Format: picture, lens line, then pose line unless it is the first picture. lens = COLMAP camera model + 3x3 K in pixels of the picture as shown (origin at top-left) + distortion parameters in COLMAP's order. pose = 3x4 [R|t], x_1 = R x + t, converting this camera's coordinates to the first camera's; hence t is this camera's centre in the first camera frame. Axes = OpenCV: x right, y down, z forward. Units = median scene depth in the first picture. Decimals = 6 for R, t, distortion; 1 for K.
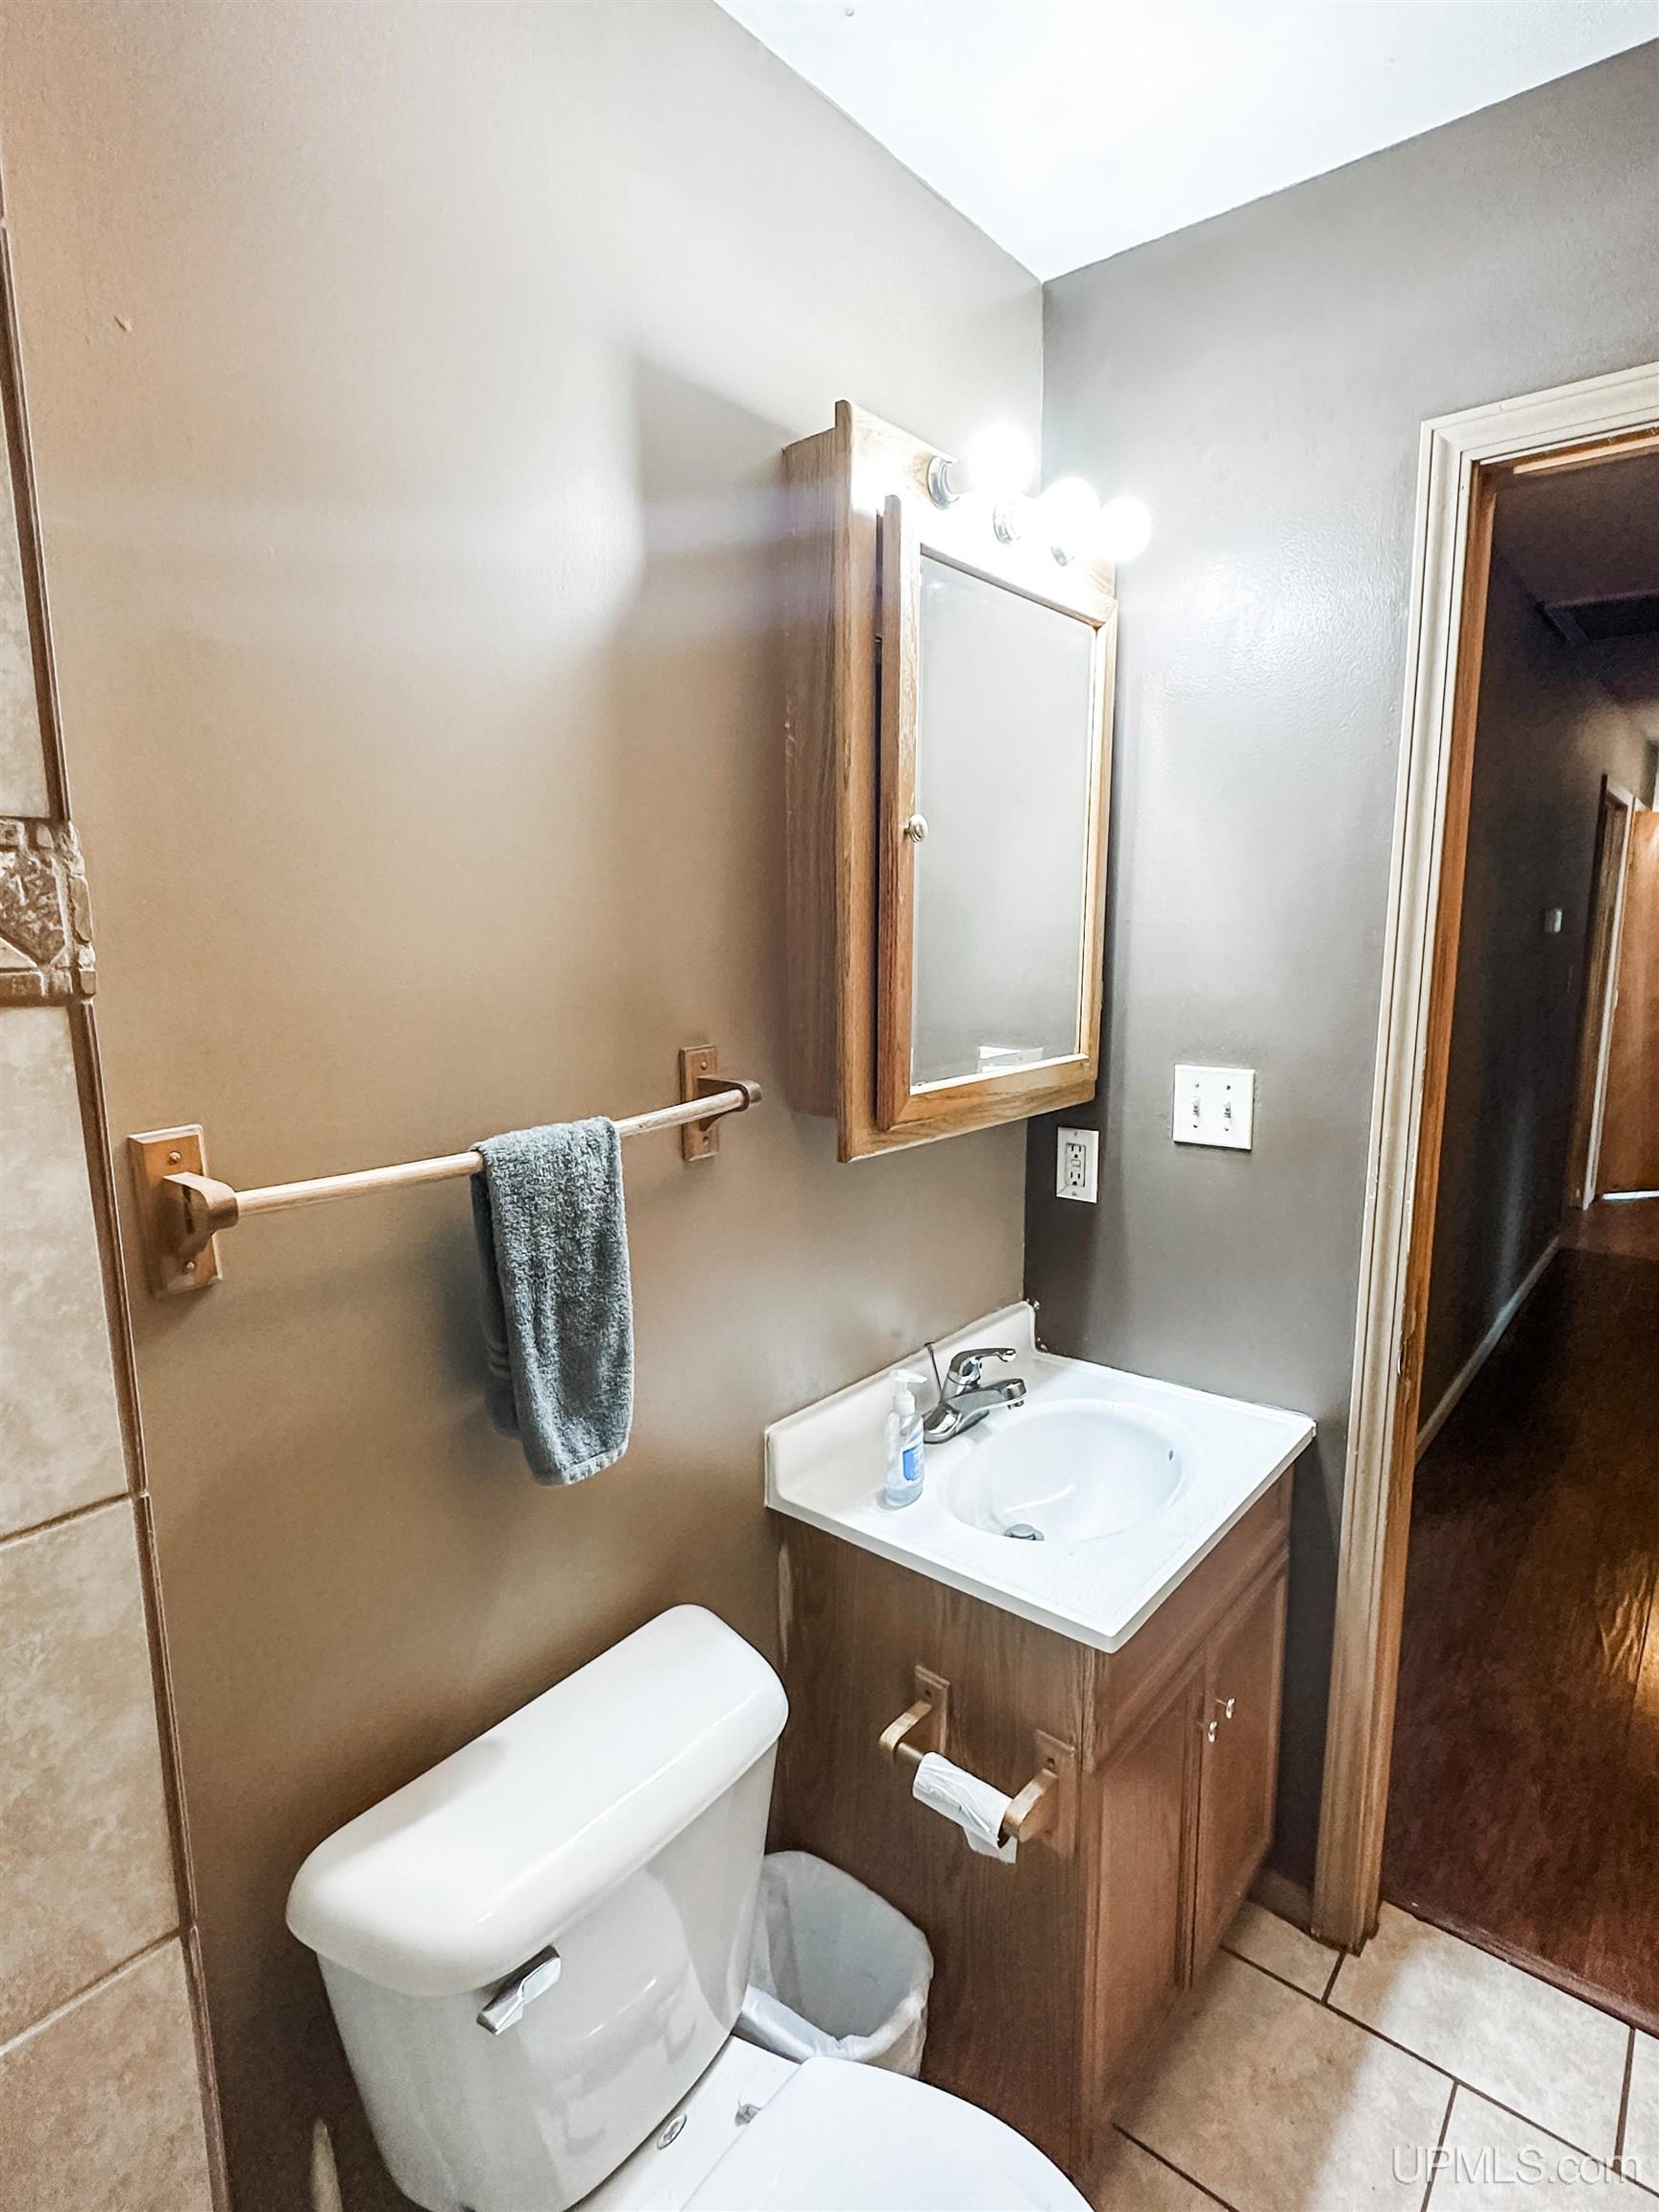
lens RADIAL K [[1144.2, 0, 826.4], [0, 1144.2, 1097.3], [0, 0, 1]] dist [0.005612, 0.002088]
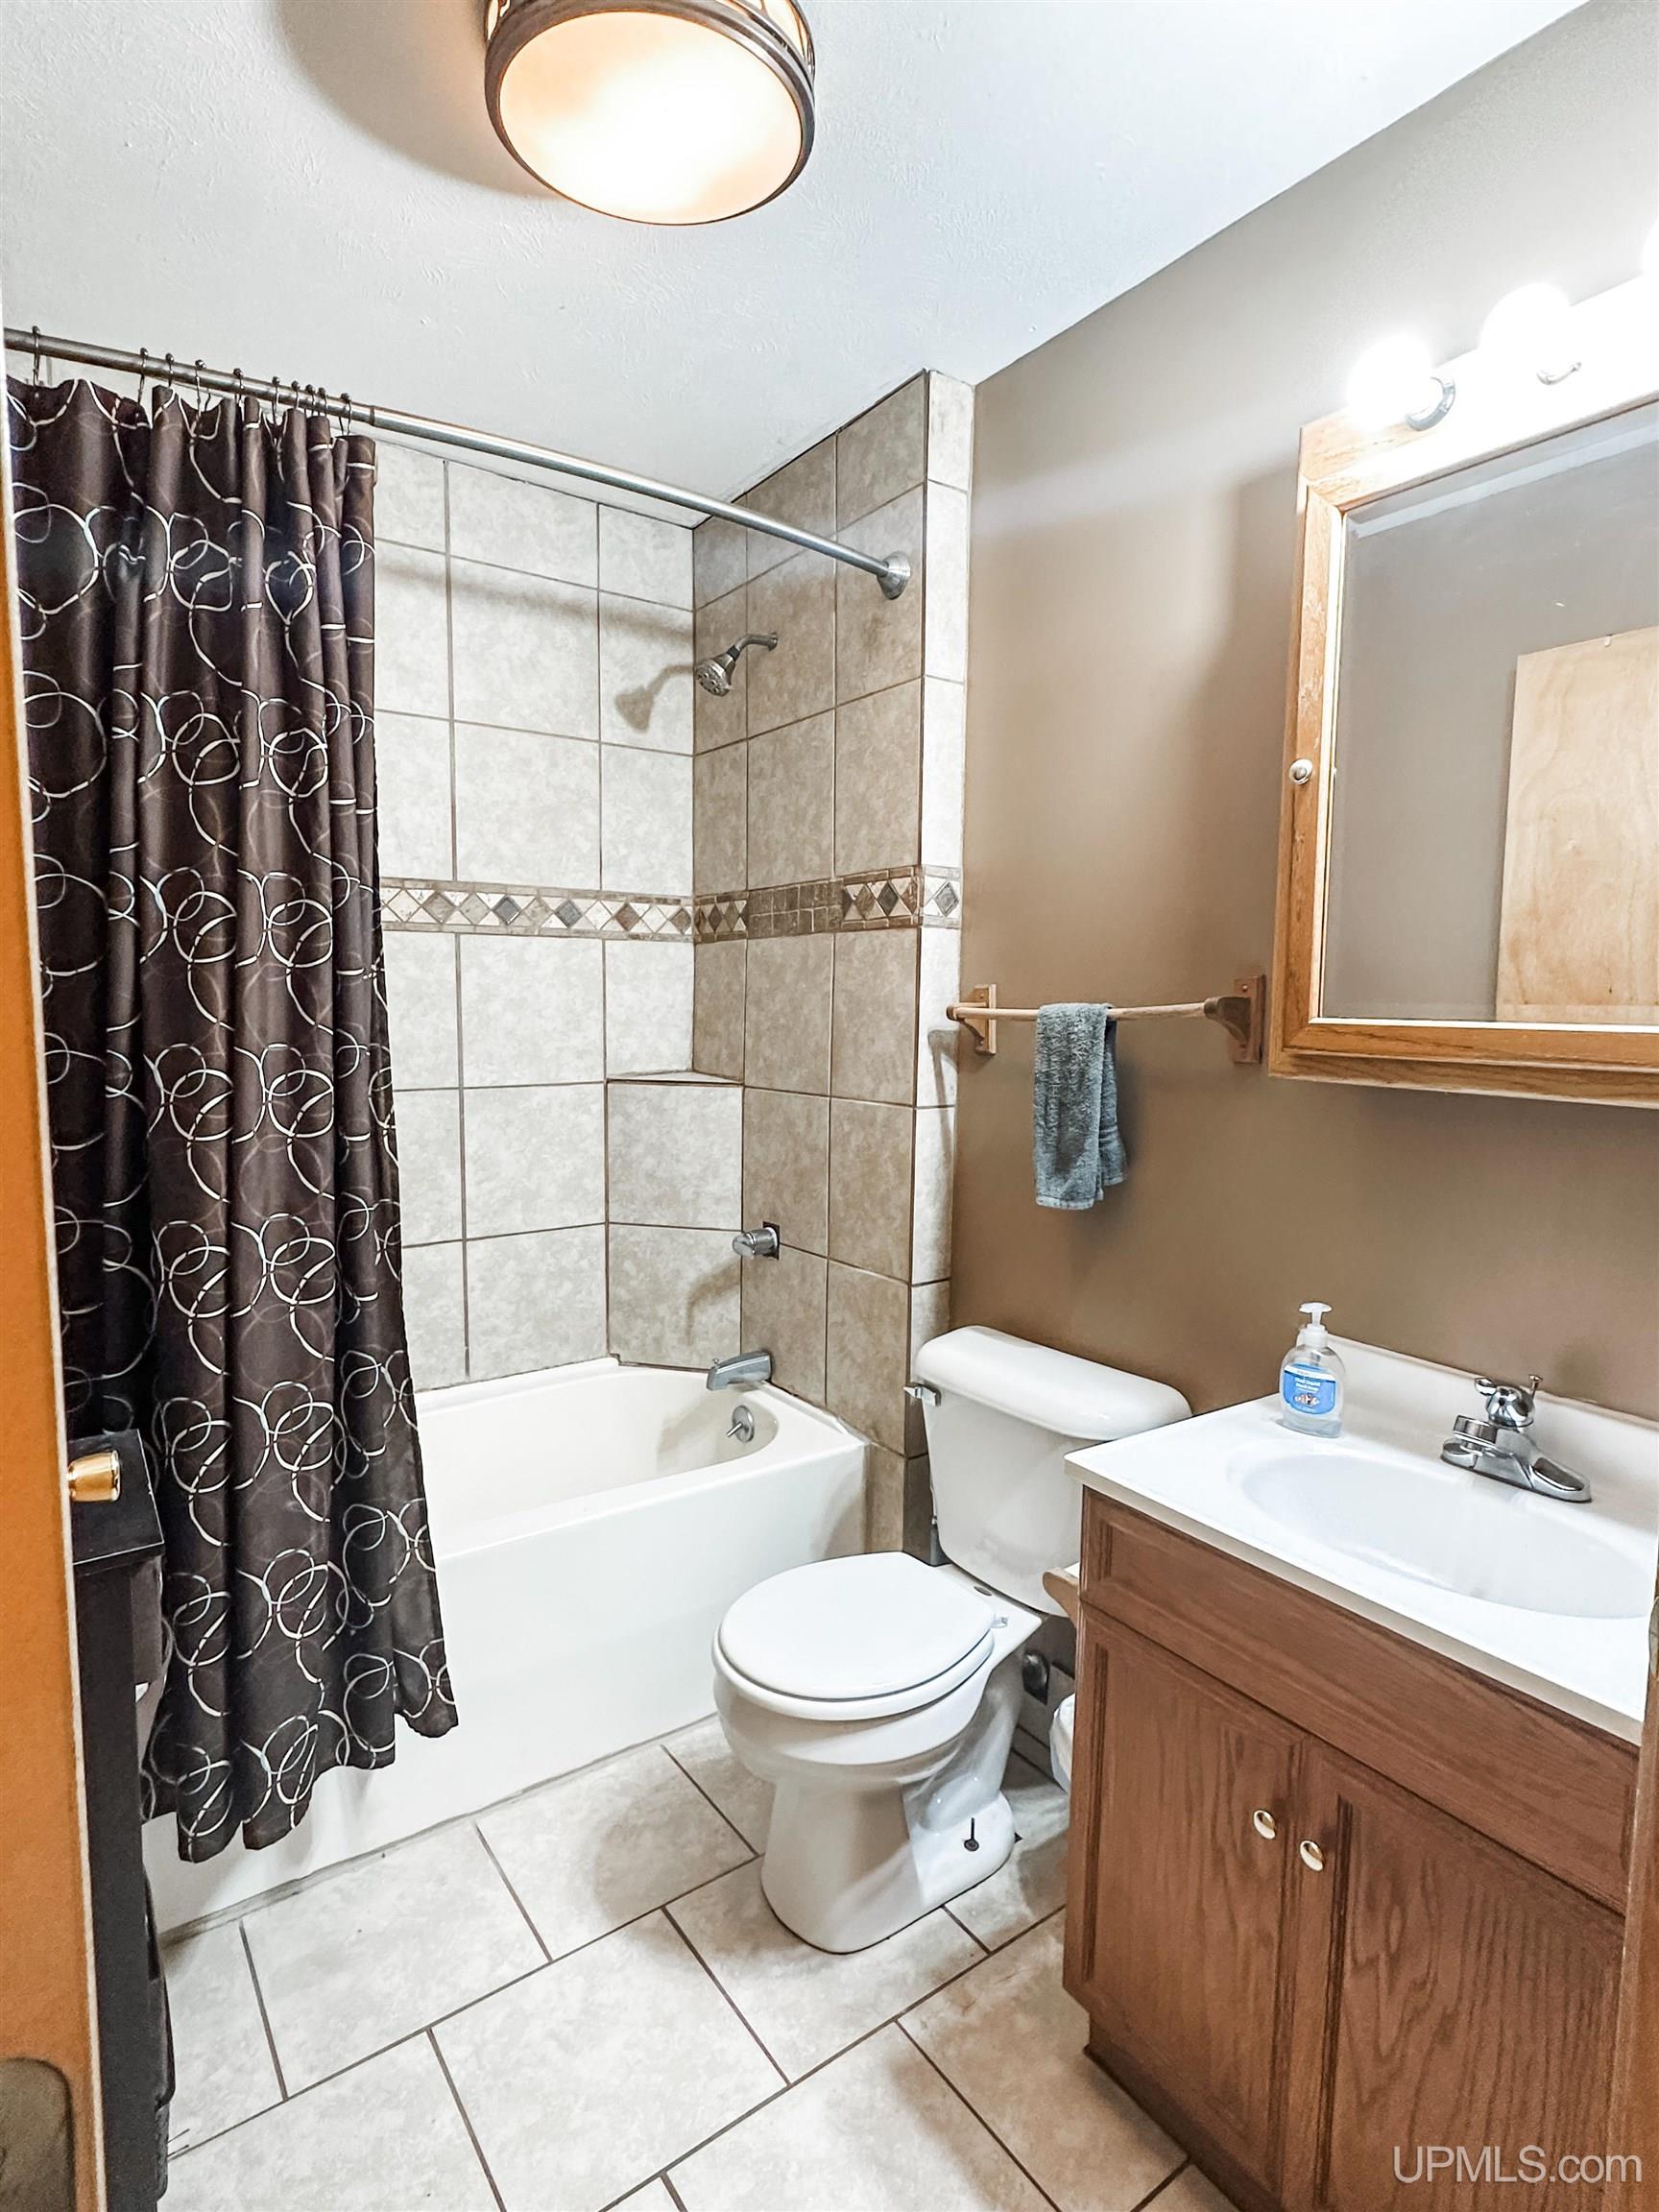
lens RADIAL K [[1144.2, 0, 824.3], [0, 1144.2, 1097.4], [0, 0, 1]] dist [0.005612, 0.002088]
pose [[-0.269436, 0.085612, -0.959205, 1.528100], [-0.162440, 0.977728, 0.132894, -0.004519], [0.949219, 0.191620, -0.249528, 1.082692]]
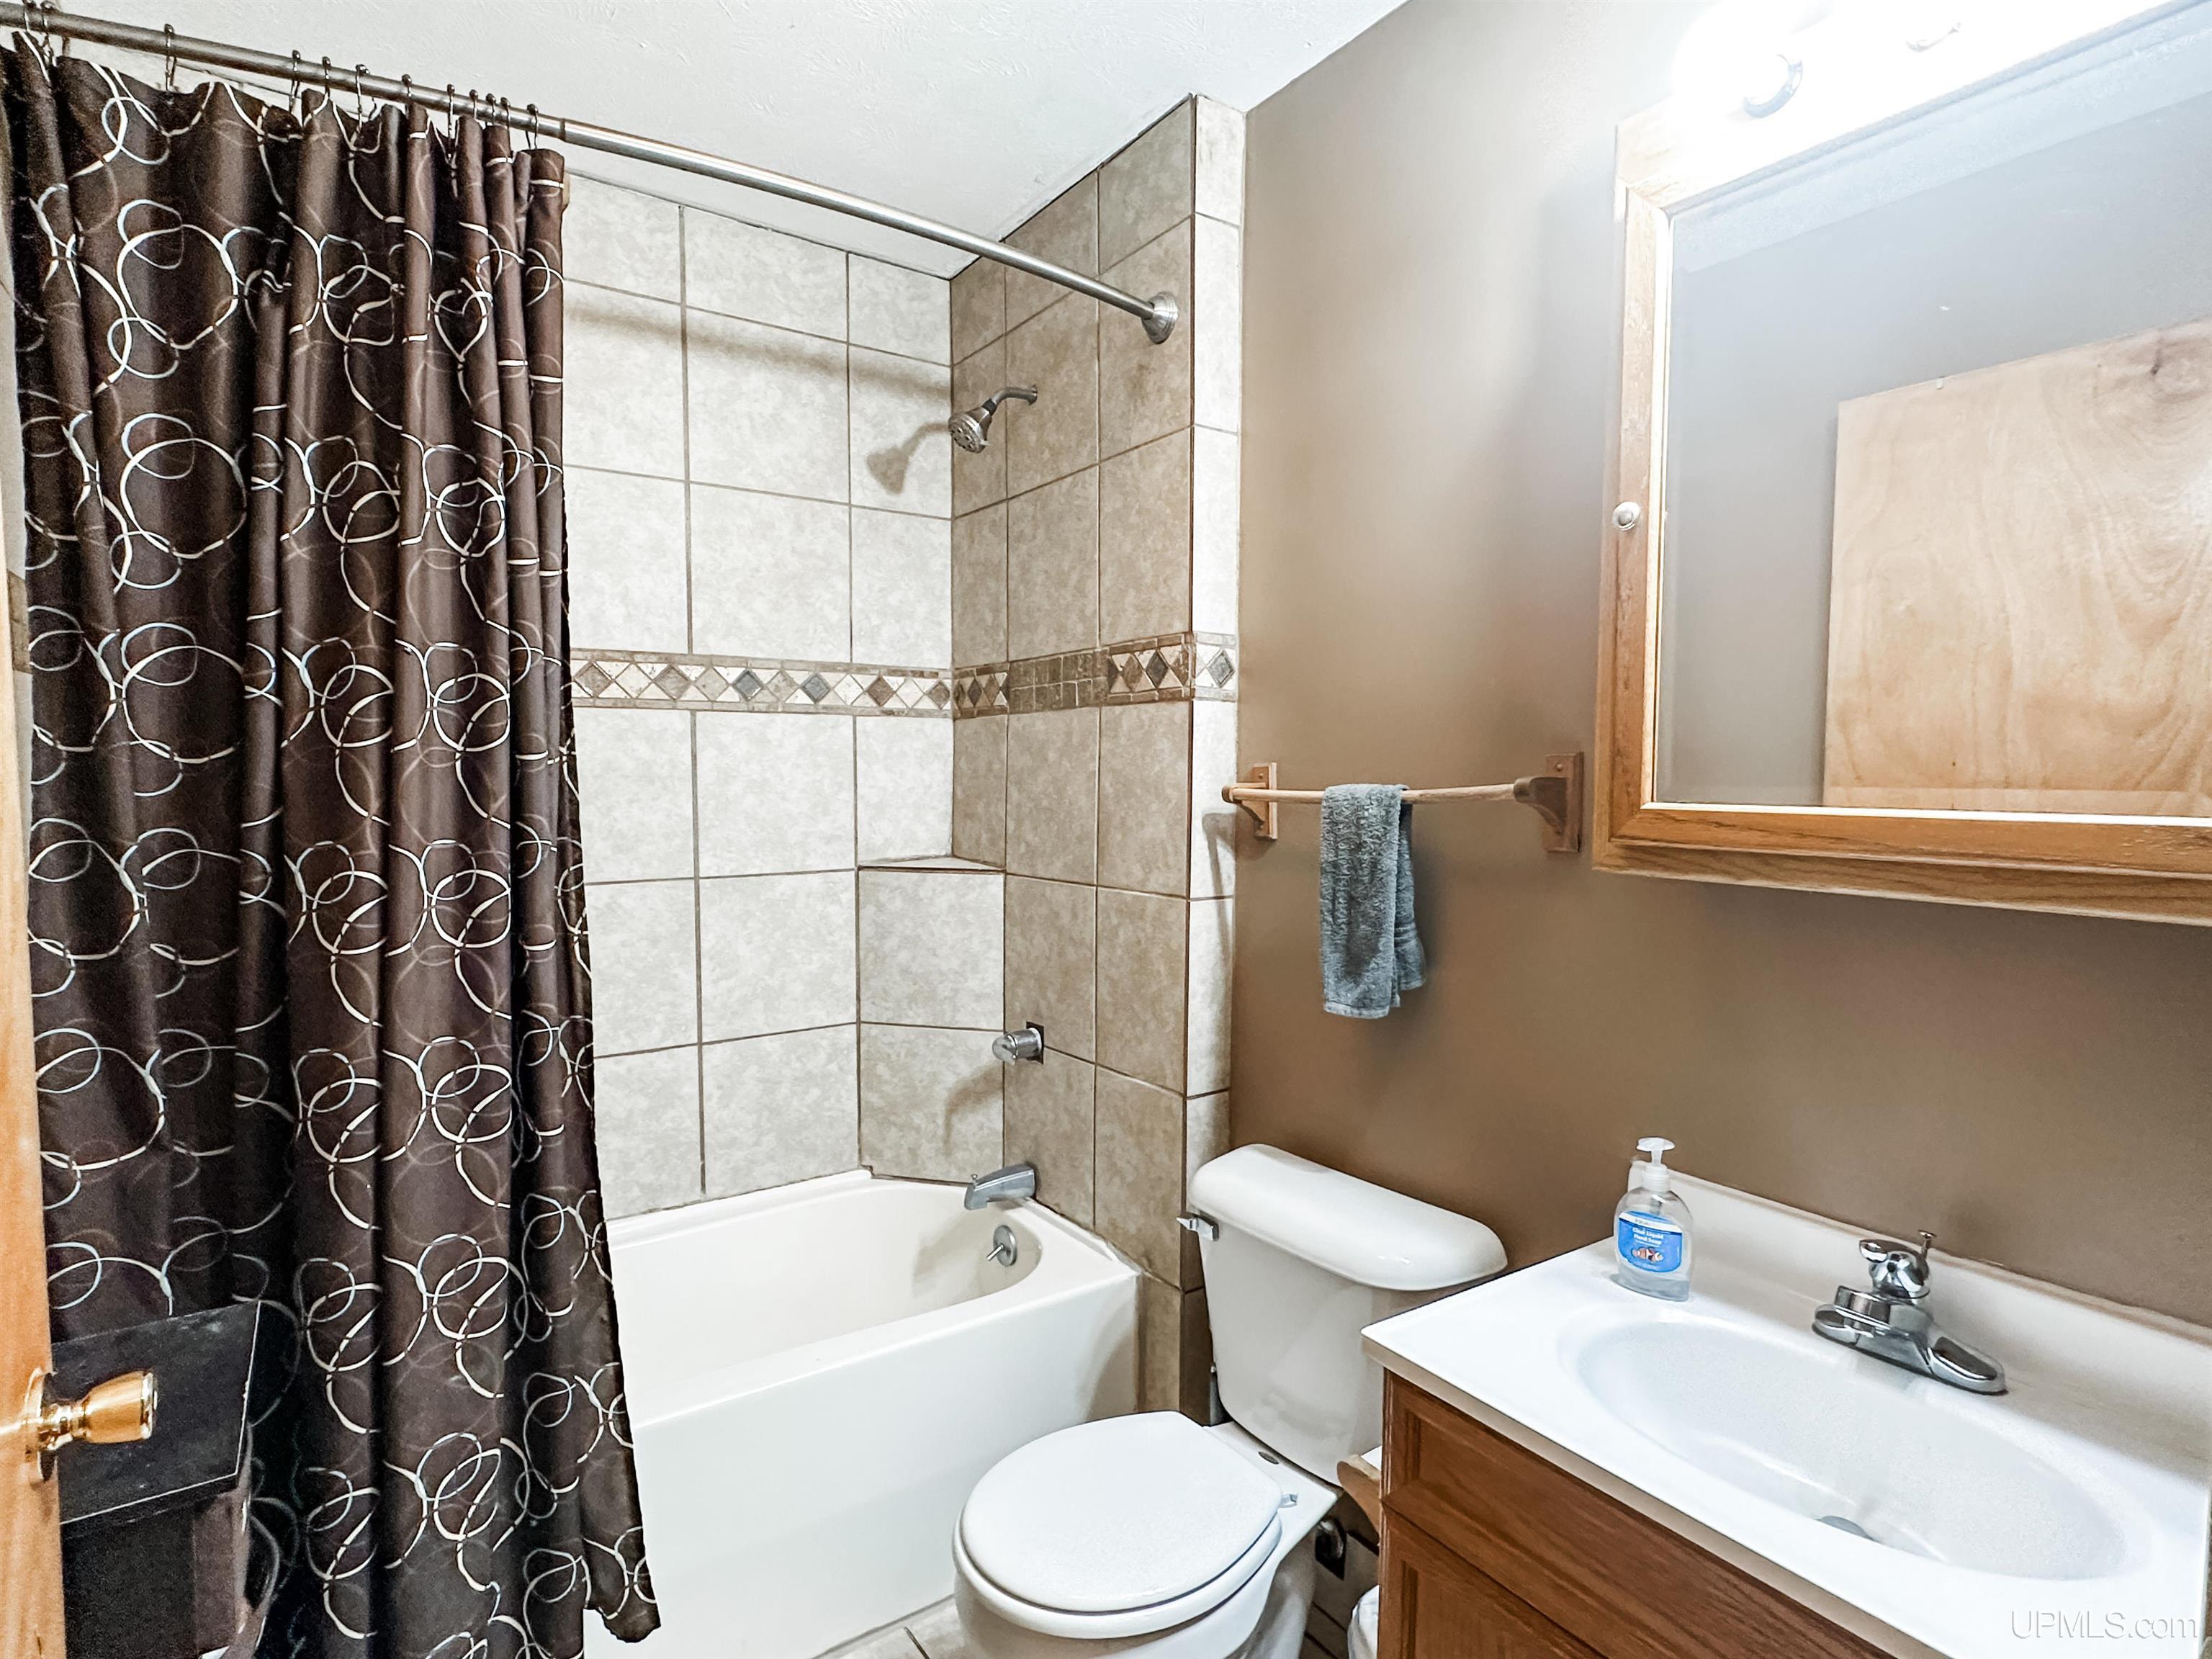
lens RADIAL K [[1144.2, 0, 1110.5], [0, 1144.2, 835.4], [0, 0, 1]] dist [0.005612, 0.002088]
pose [[-0.270108, 0.058271, -0.961065, 1.325821], [-0.155219, 0.982476, 0.103194, -0.013155], [0.950236, 0.177049, -0.256330, 1.064792]]
